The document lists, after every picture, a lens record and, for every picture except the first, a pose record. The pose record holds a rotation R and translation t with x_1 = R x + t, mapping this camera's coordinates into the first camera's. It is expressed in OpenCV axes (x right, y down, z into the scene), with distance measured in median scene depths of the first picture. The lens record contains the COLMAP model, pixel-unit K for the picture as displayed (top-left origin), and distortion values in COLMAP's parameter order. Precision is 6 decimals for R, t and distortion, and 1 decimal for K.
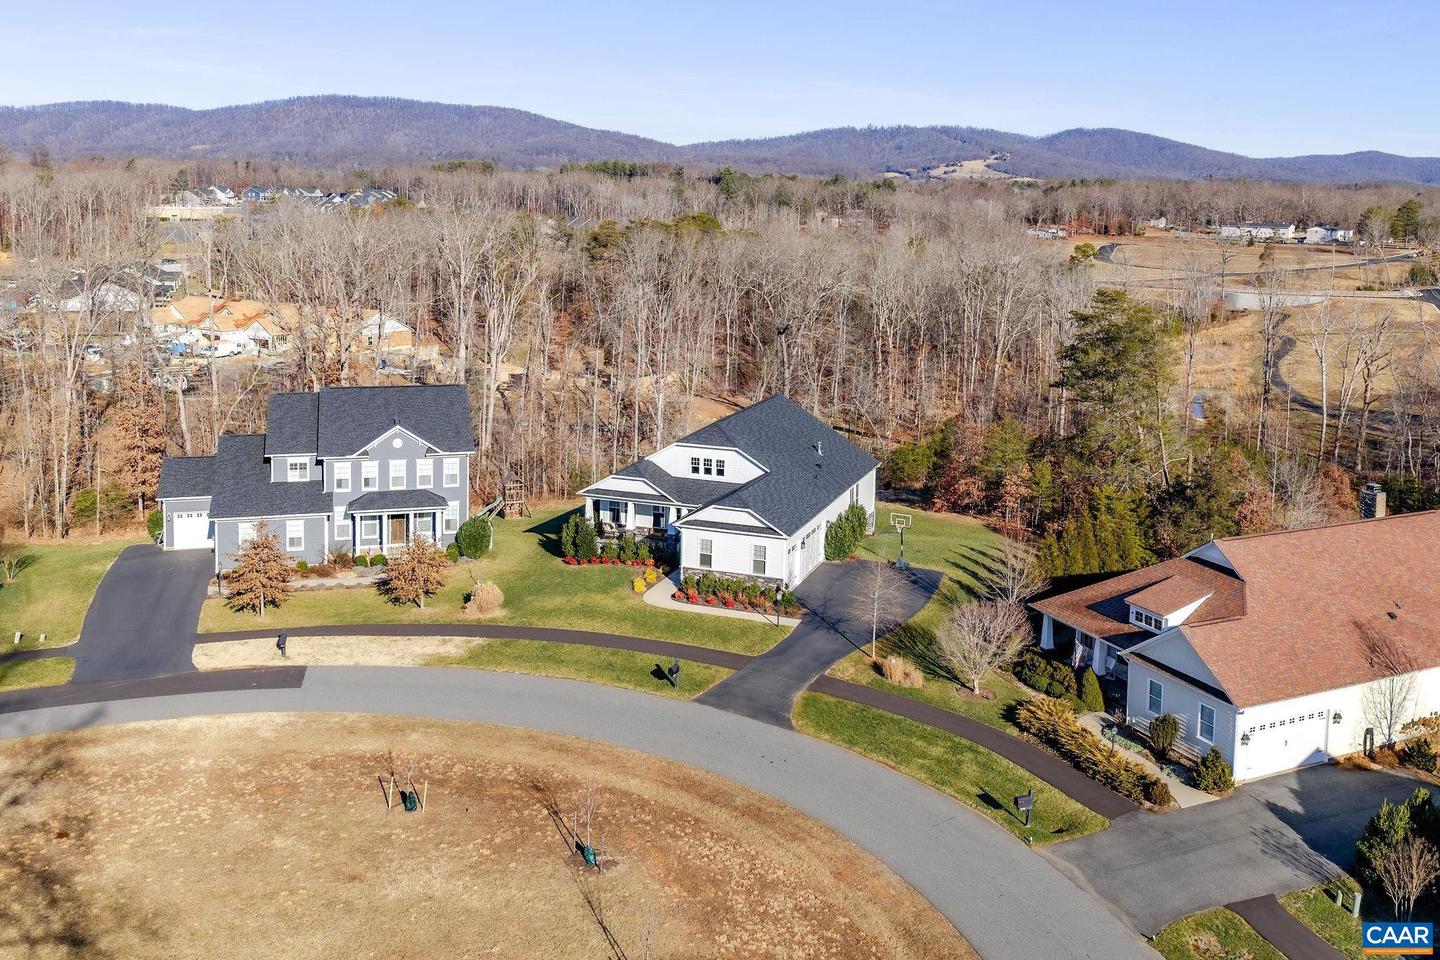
lens RADIAL K [[1302.1, 0, 720.2], [0, 1302.1, 308.2], [0, 0, 1]] dist [-0.004063, -0.001375]
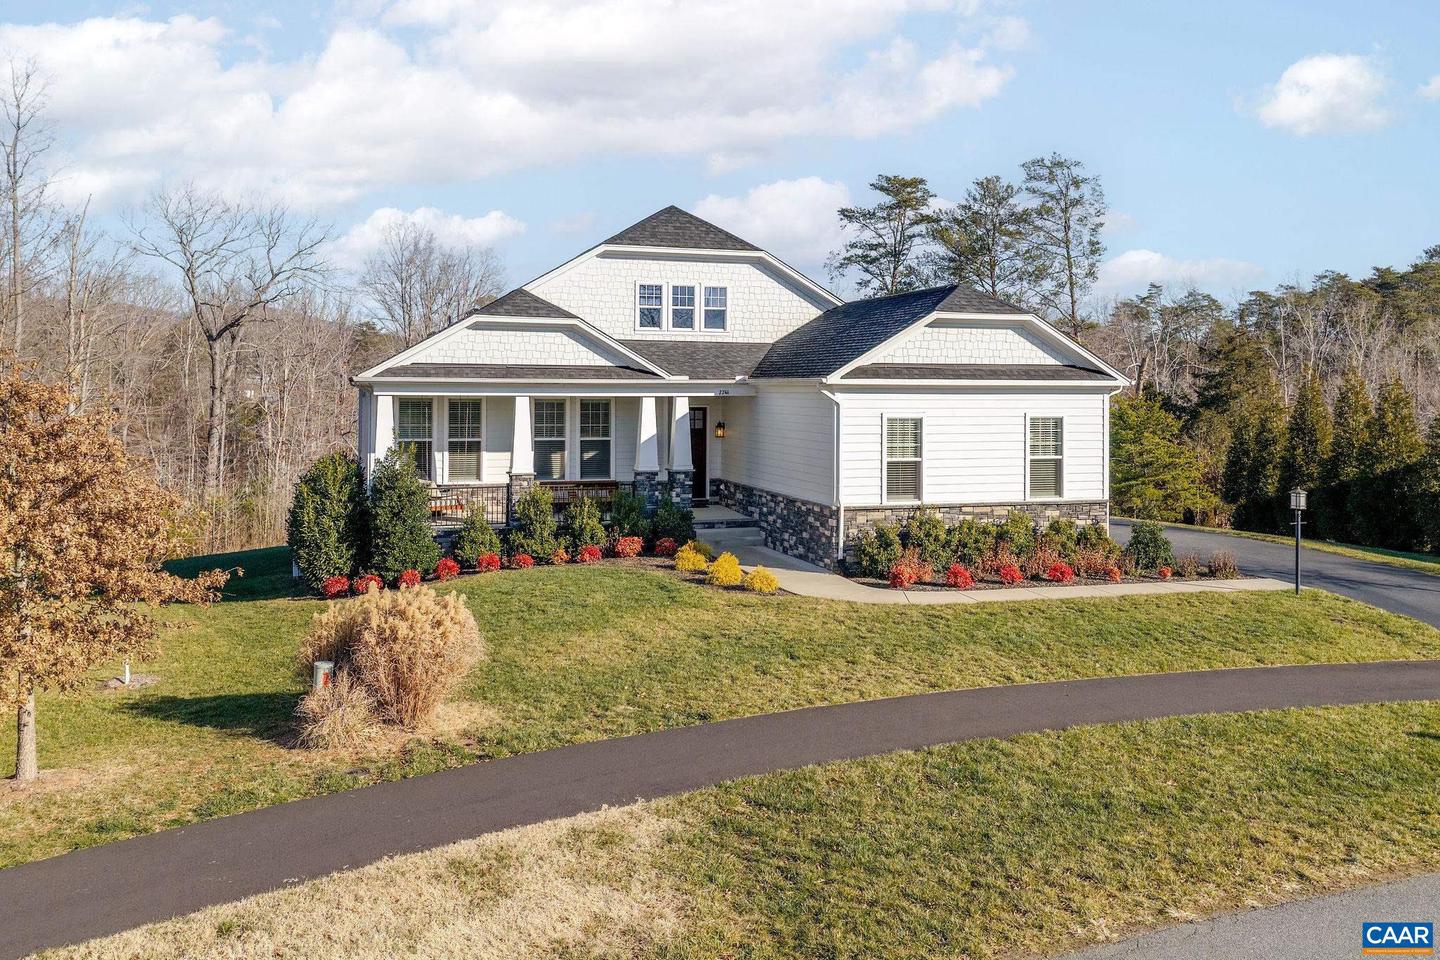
lens RADIAL K [[1240.7, 0, 752.2], [0, 1240.7, 397.8], [0, 0, 1]] dist [0.040950, 0.004602]
pose [[0.783132, -0.017919, 0.621598, -0.228643], [0.062655, 0.996772, -0.050202, 0.170140], [-0.618691, 0.078261, 0.781726, 0.697293]]
